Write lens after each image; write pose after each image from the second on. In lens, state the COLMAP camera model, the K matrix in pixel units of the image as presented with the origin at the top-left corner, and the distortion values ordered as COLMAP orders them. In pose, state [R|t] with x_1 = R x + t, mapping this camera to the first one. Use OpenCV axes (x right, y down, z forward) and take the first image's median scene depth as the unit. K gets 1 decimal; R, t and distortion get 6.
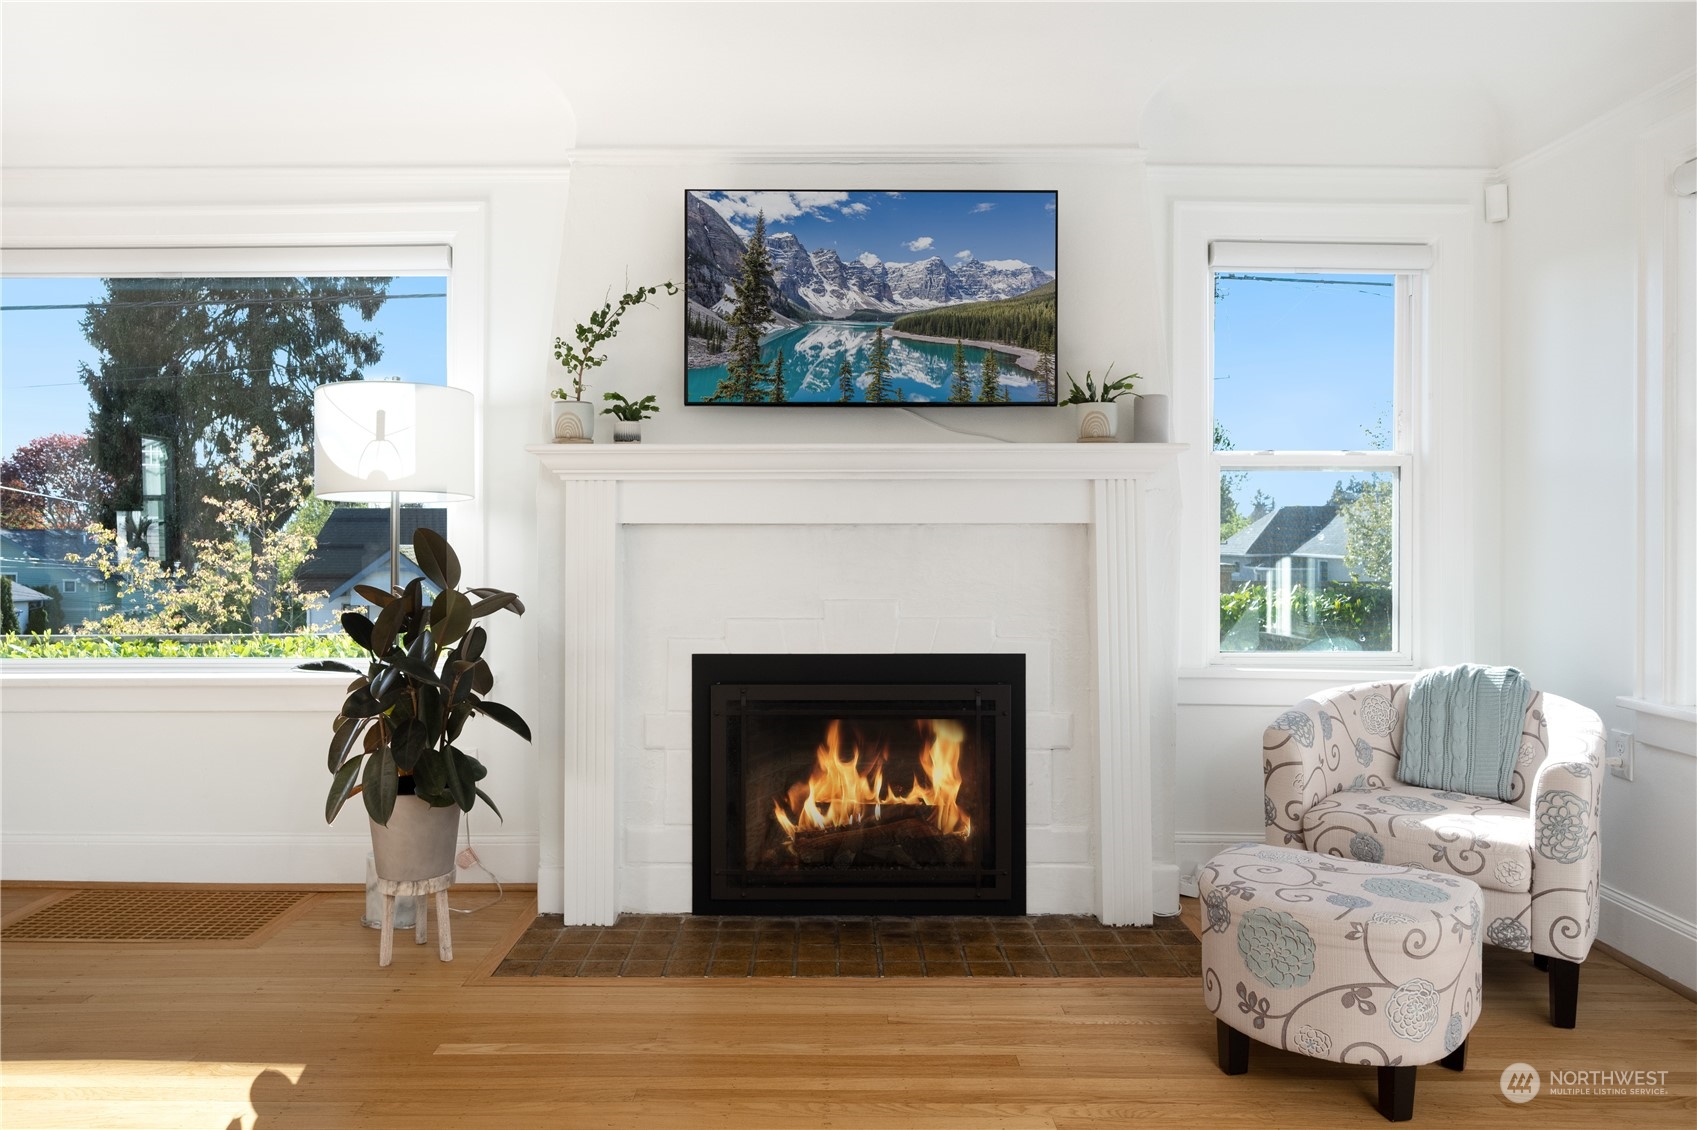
lens RADIAL K [[1120.4, 0, 838.9], [0, 1120.4, 542.8], [0, 0, 1]] dist [0.011486, -0.014483]
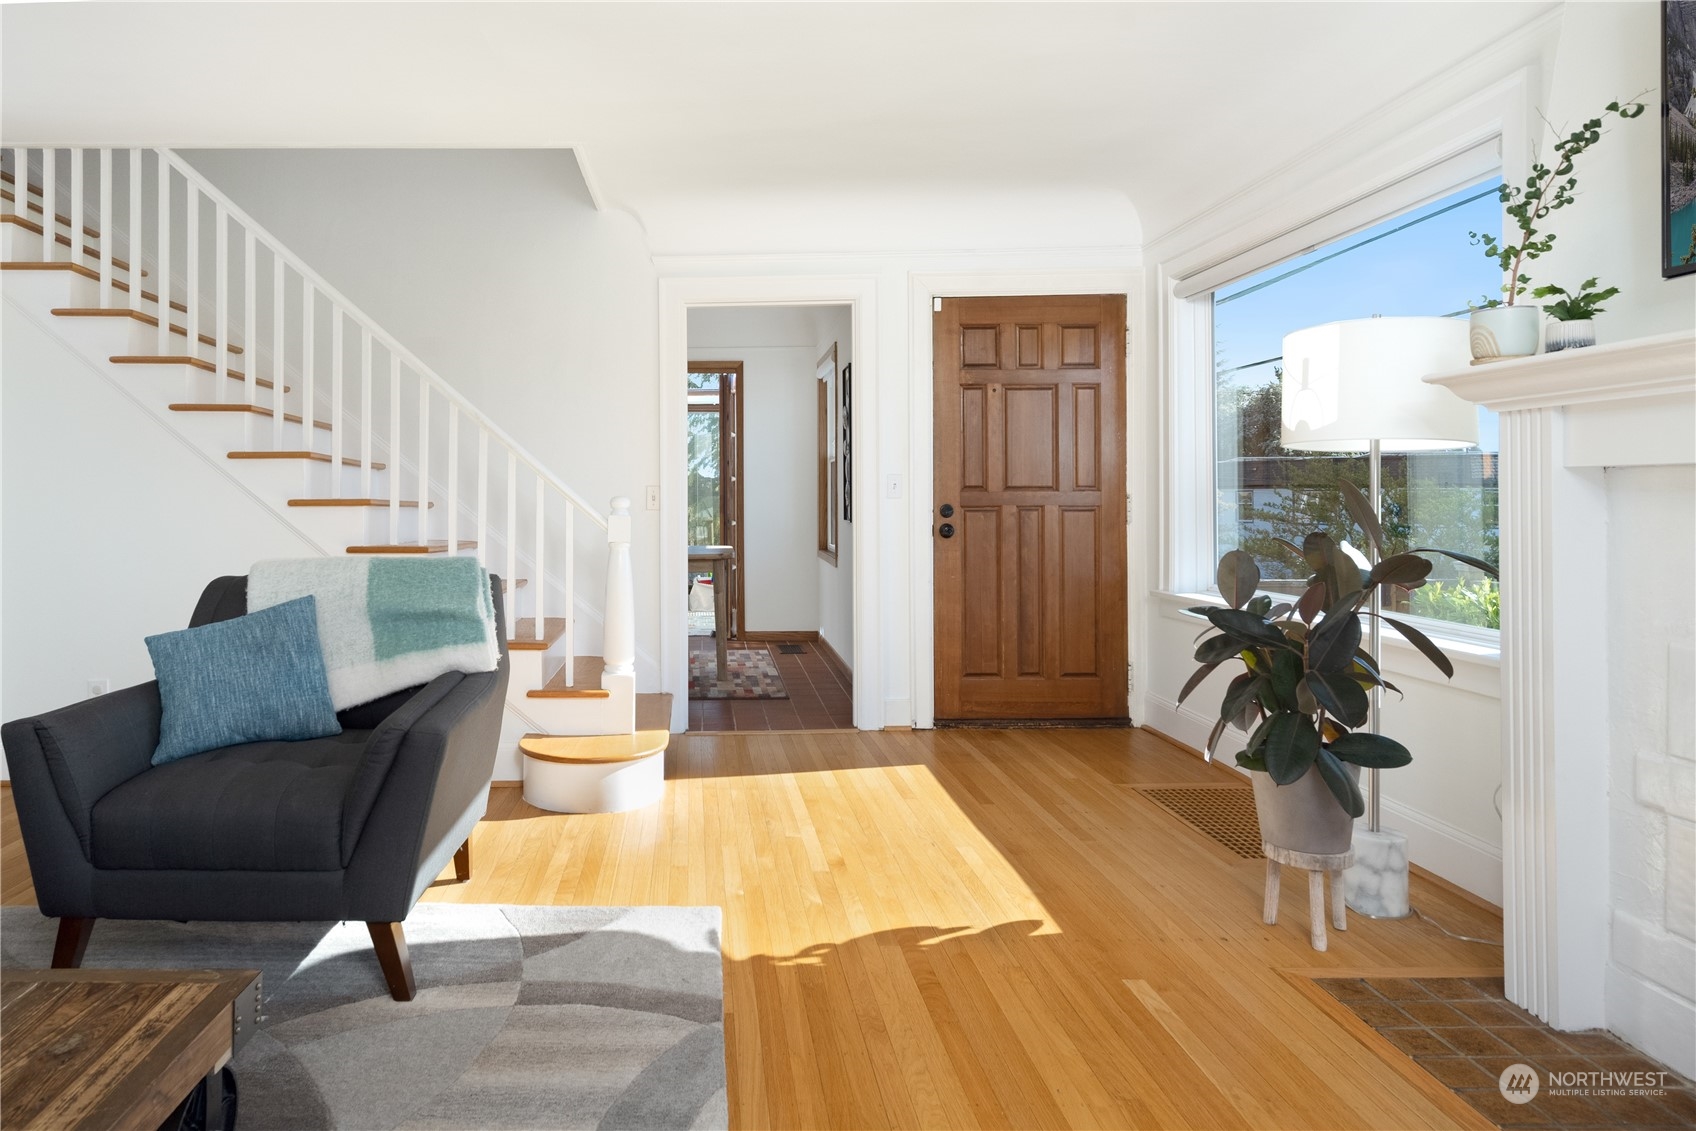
lens RADIAL K [[1013.4, 0, 680.8], [0, 1013.4, 481.4], [0, 0, 1]] dist [-0.001268, -0.003456]
pose [[-0.024045, -0.016646, -0.999572, 0.448961], [0.003034, 0.999856, -0.016723, 0.001096], [0.999706, -0.003435, -0.023991, 0.451348]]
